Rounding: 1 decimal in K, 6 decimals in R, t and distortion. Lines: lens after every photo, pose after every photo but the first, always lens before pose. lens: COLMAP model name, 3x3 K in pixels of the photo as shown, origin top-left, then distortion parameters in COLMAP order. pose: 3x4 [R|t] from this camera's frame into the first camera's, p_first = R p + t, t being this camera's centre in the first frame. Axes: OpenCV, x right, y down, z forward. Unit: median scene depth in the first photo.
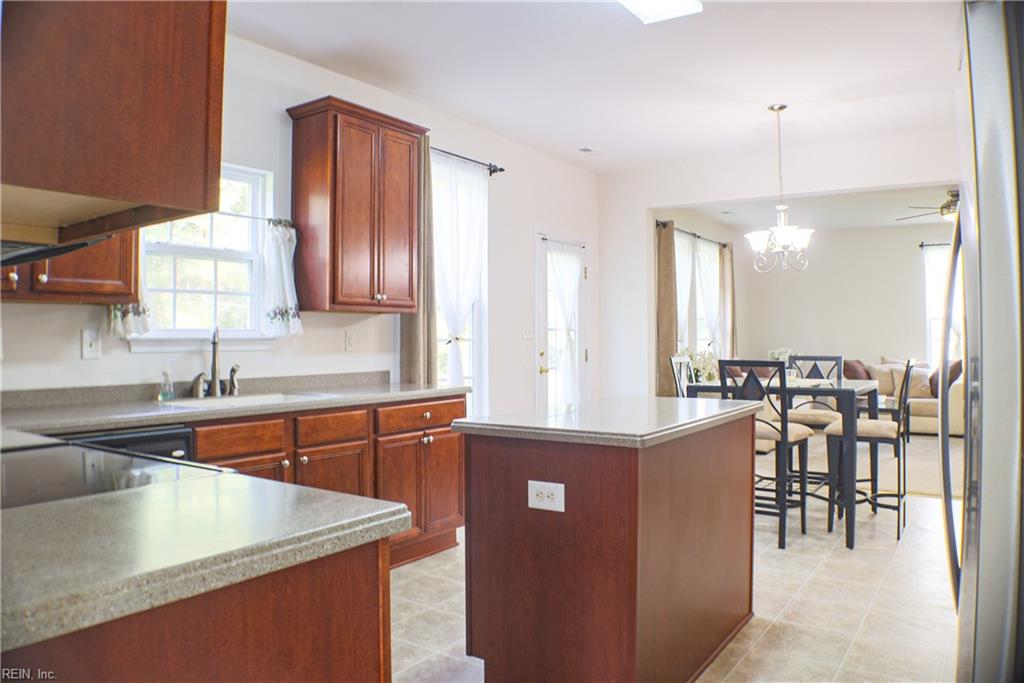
lens RADIAL K [[751.0, 0, 506.4], [0, 751.0, 339.1], [0, 0, 1]] dist [-0.098806, -0.004835]
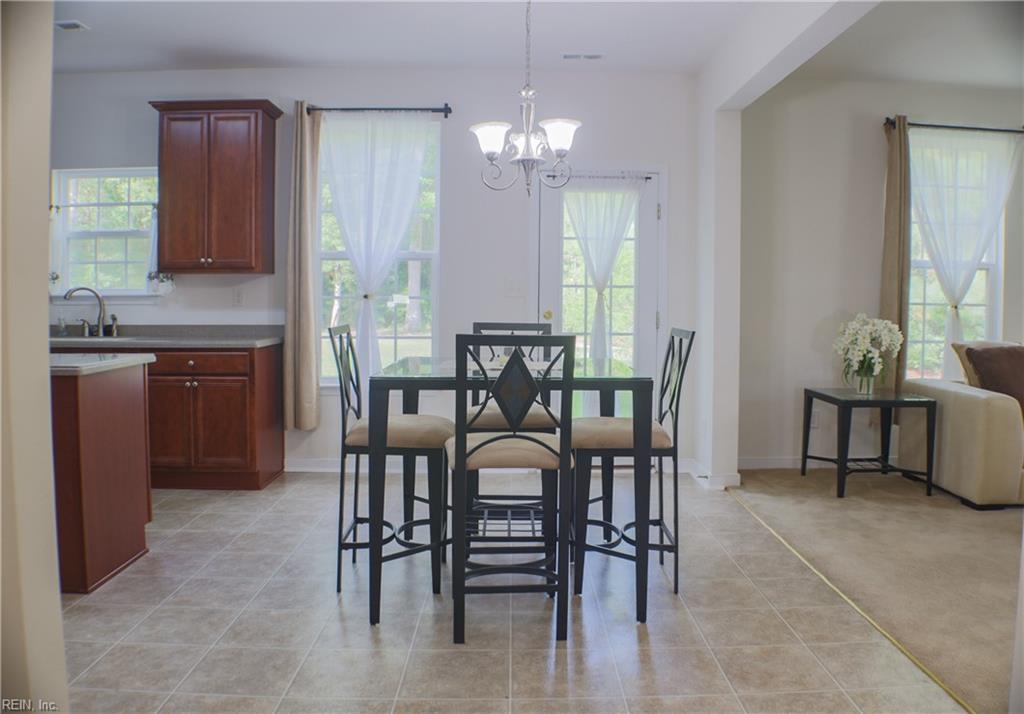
lens RADIAL K [[802.7, 0, 514.9], [0, 802.7, 347.8], [0, 0, 1]] dist [-0.111527, -0.001377]
pose [[0.585587, 0.058038, -0.808529, 1.274222], [-0.007401, 0.997775, 0.066262, -0.005630], [0.810576, -0.032818, 0.584714, 0.761301]]
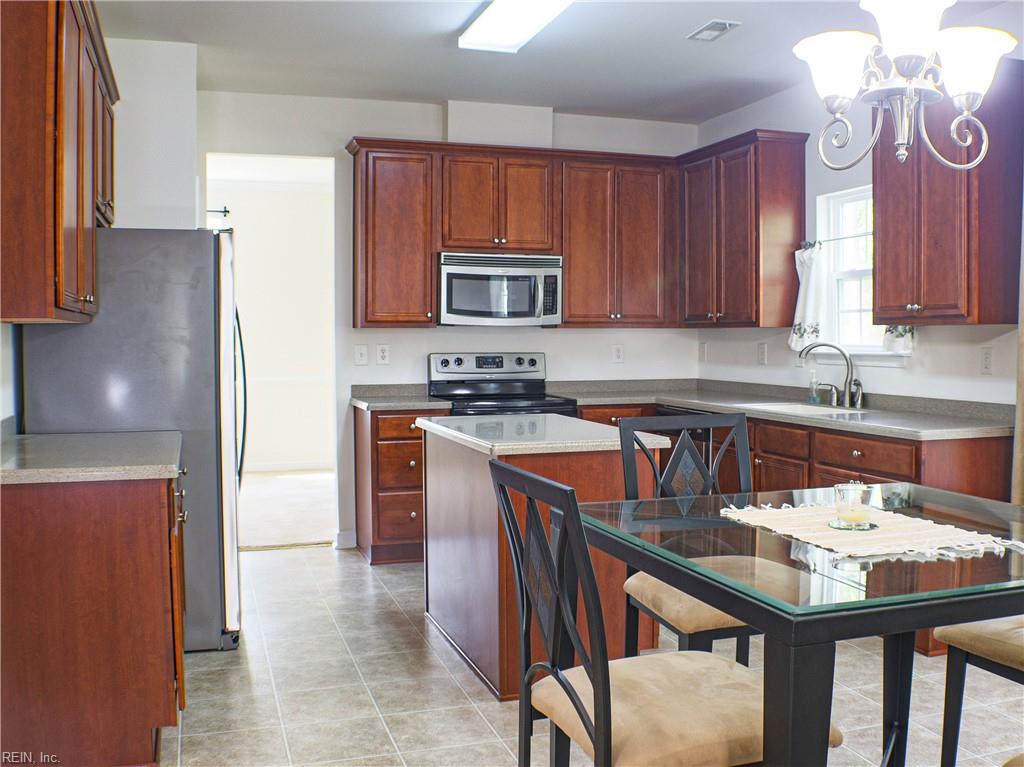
lens RADIAL K [[1019.1, 0, 555.0], [0, 1019.1, 389.6], [0, 0, 1]] dist [-0.111684, 0.000000]
pose [[-0.588481, 0.049669, -0.806984, 1.065238], [0.004598, 0.998301, 0.058091, -0.036333], [0.808498, 0.030475, -0.587709, 1.513723]]
